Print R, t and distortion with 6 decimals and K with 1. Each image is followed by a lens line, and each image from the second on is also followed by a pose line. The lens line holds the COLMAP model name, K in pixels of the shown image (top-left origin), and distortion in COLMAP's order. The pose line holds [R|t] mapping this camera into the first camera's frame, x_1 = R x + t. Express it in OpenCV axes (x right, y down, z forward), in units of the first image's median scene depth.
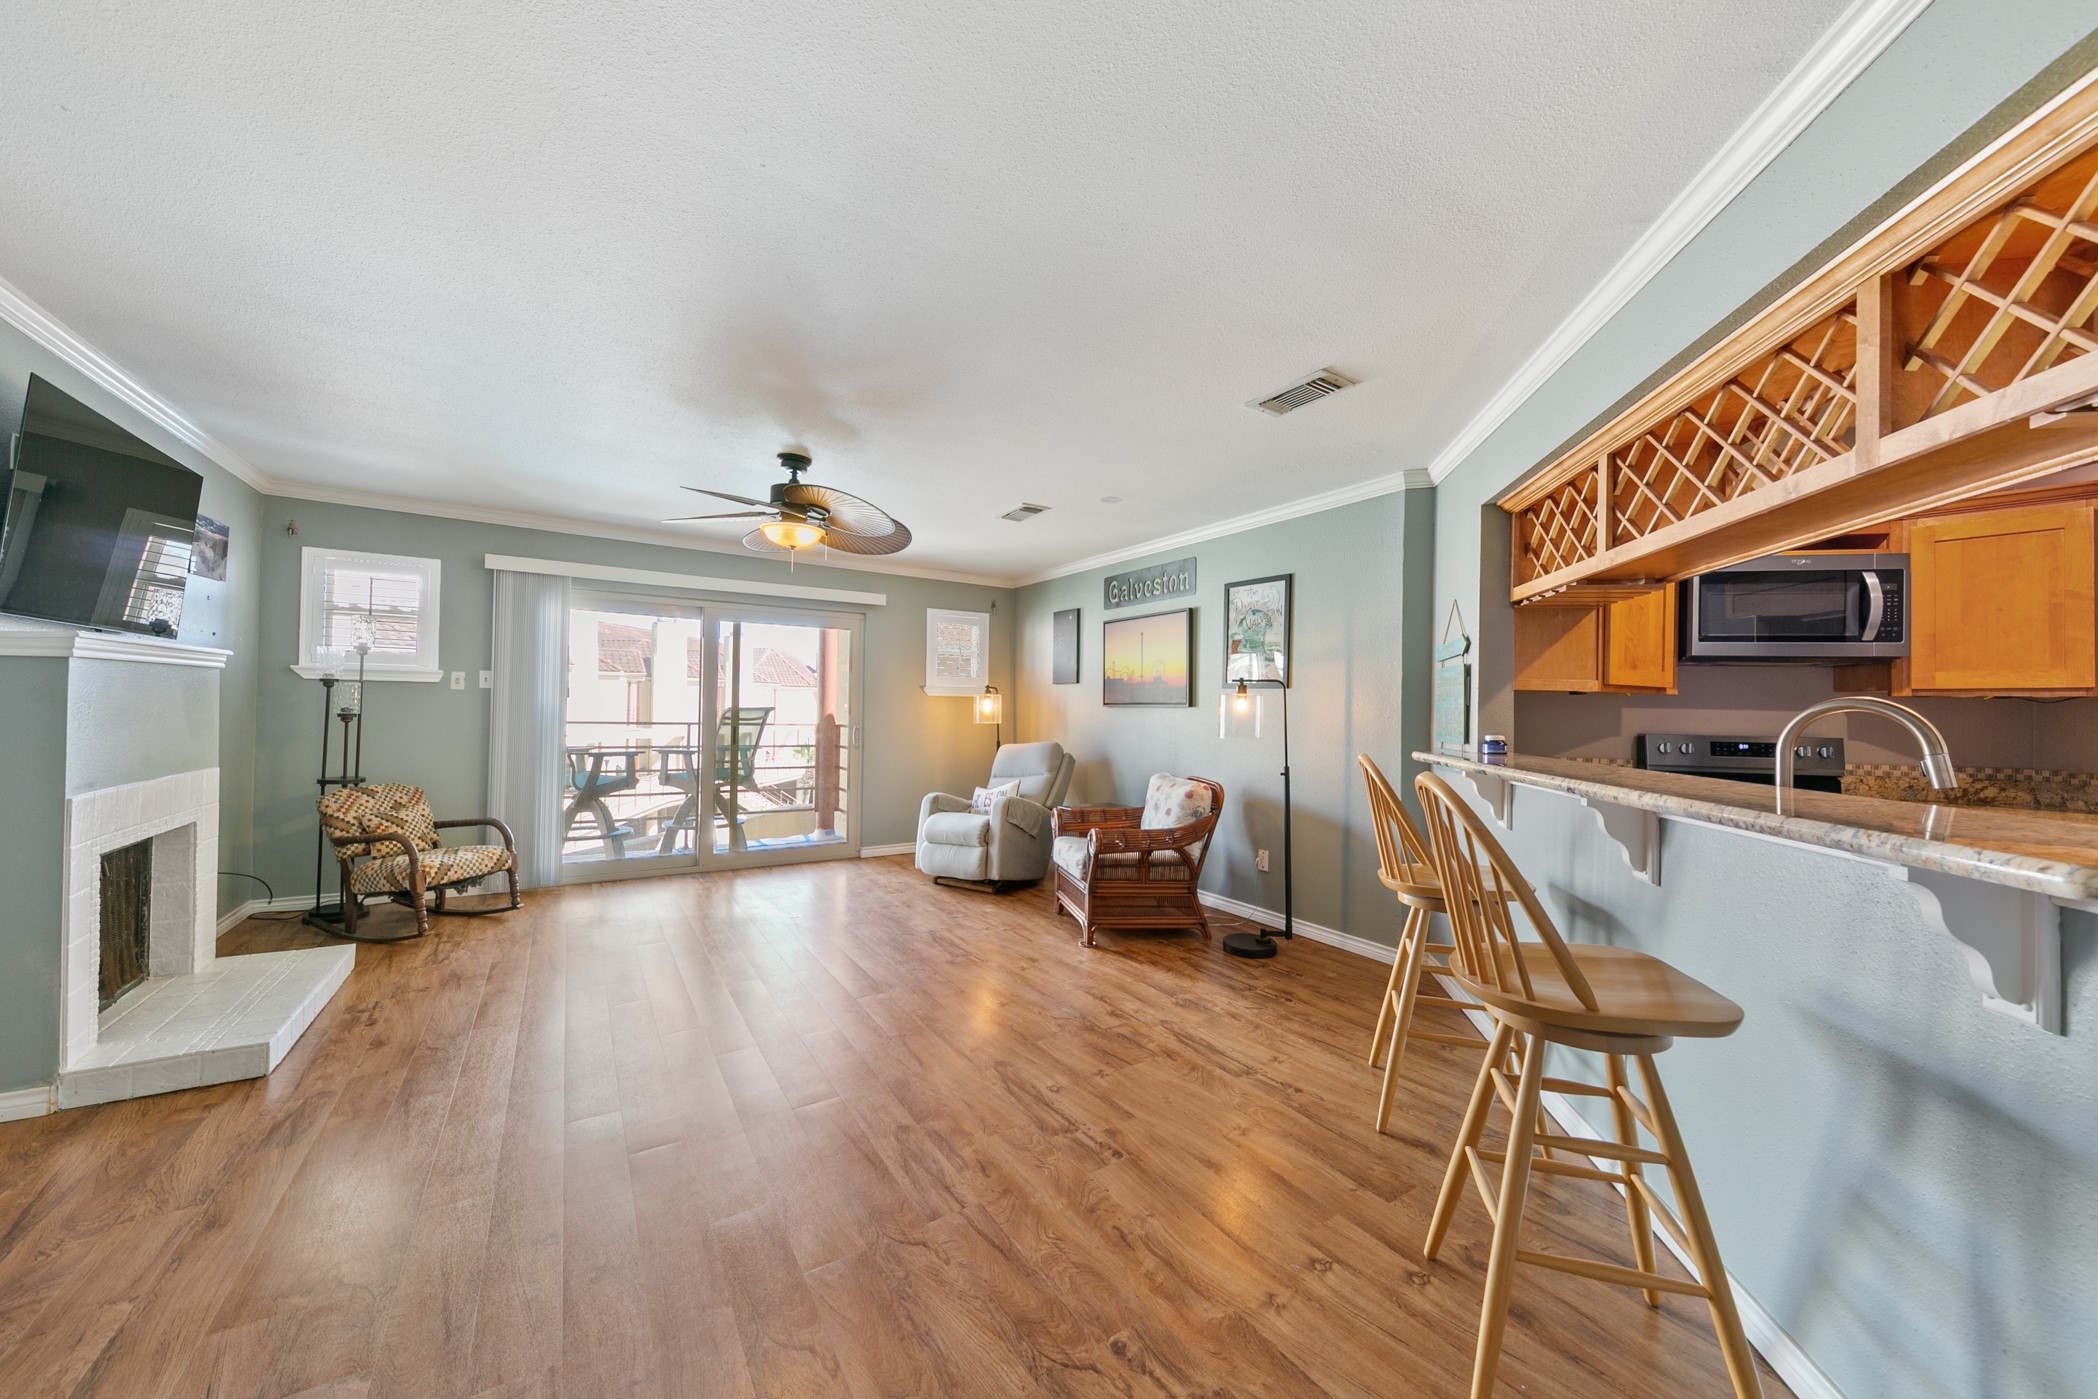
lens RADIAL K [[723.2, 0, 1060.6], [0, 723.2, 703.7], [0, 0, 1]] dist [0.018703, -0.006171]
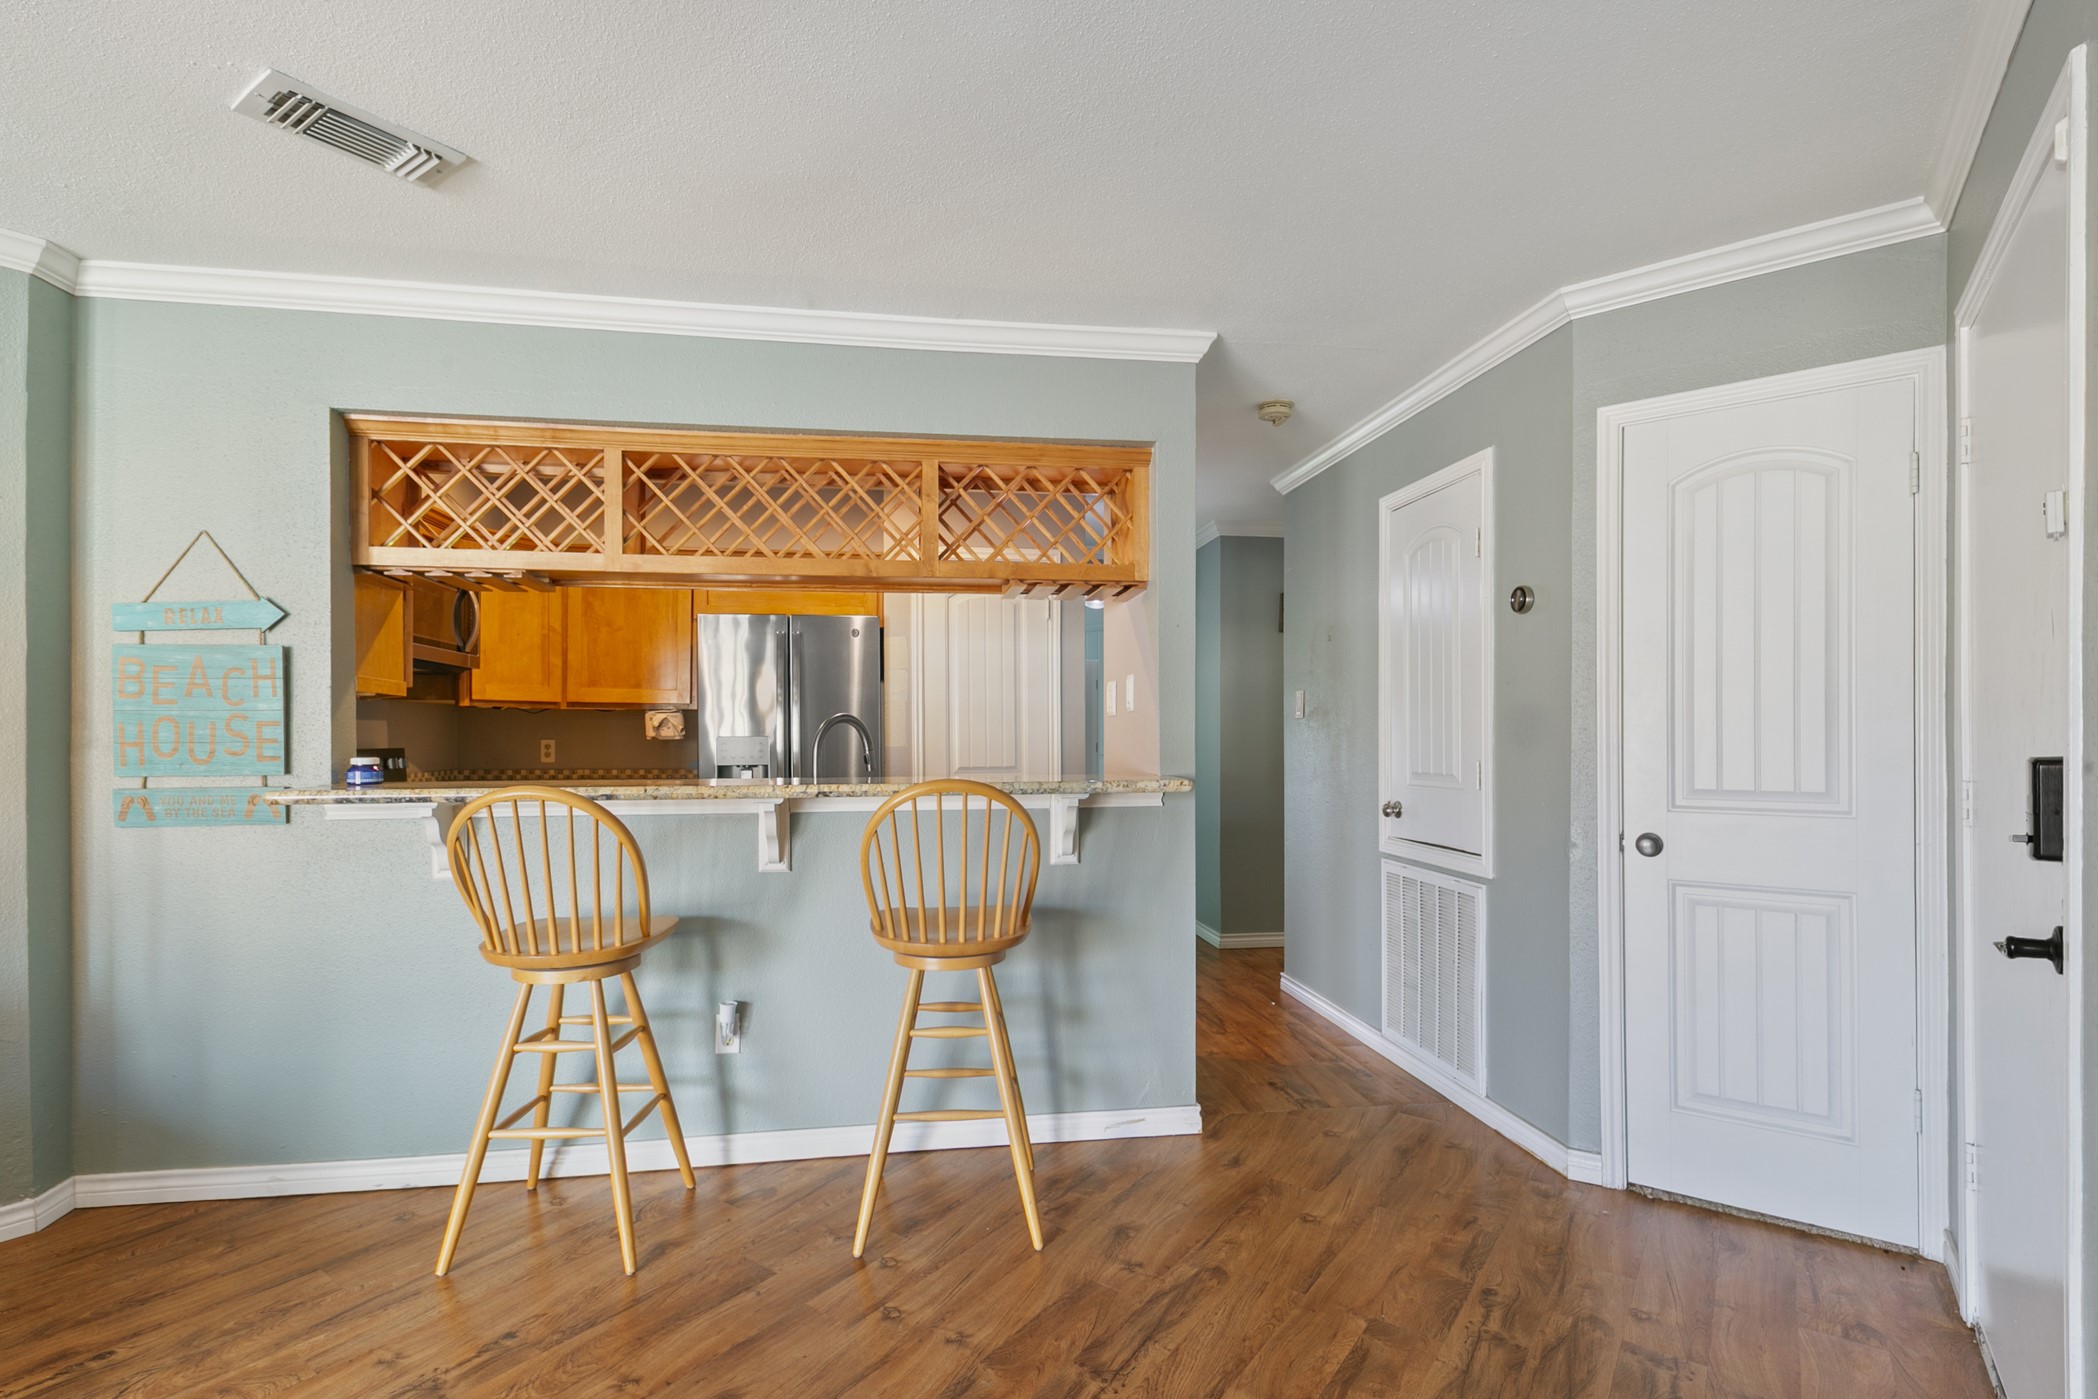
lens RADIAL K [[1036.6, 0, 1028.2], [0, 1036.6, 741.8], [0, 0, 1]] dist [0.014951, -0.001054]
pose [[-0.346038, -0.019820, 0.938011, -0.493471], [-0.006907, 0.999804, 0.018577, 0.006666], [-0.938195, -0.000050, -0.346107, 0.682693]]
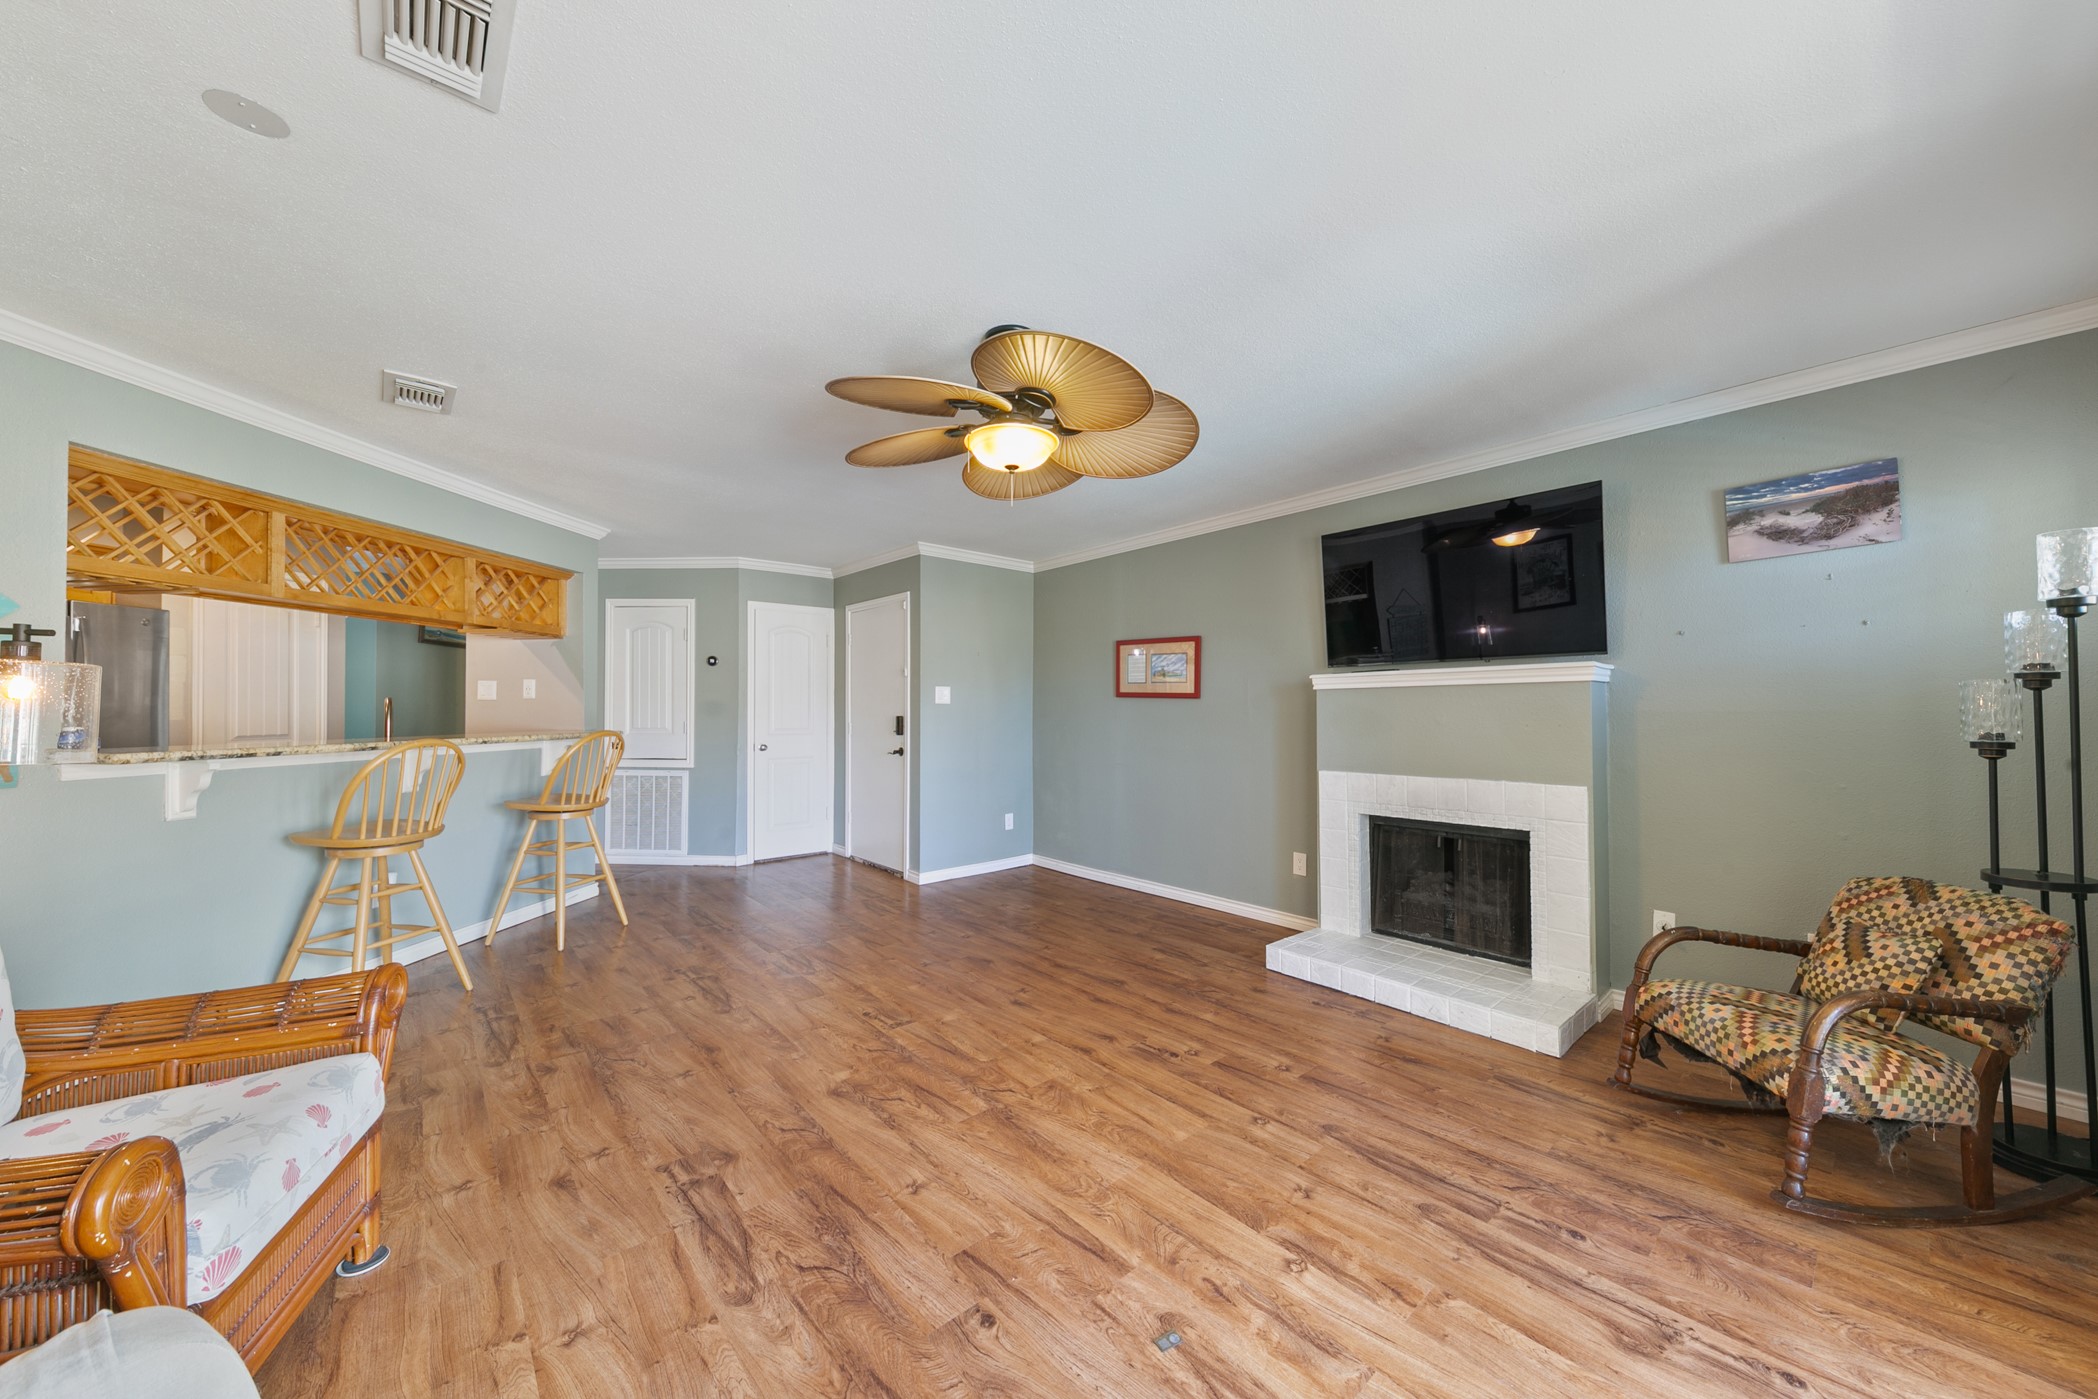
lens RADIAL K [[710.6, 0, 1078.7], [0, 710.6, 707.1], [0, 0, 1]] dist [0.000785, -0.000063]
pose [[-0.988026, -0.016603, -0.153389, -0.375288], [-0.015072, 0.999824, -0.011141, 0.010378], [0.153547, -0.008695, -0.988103, 1.804472]]
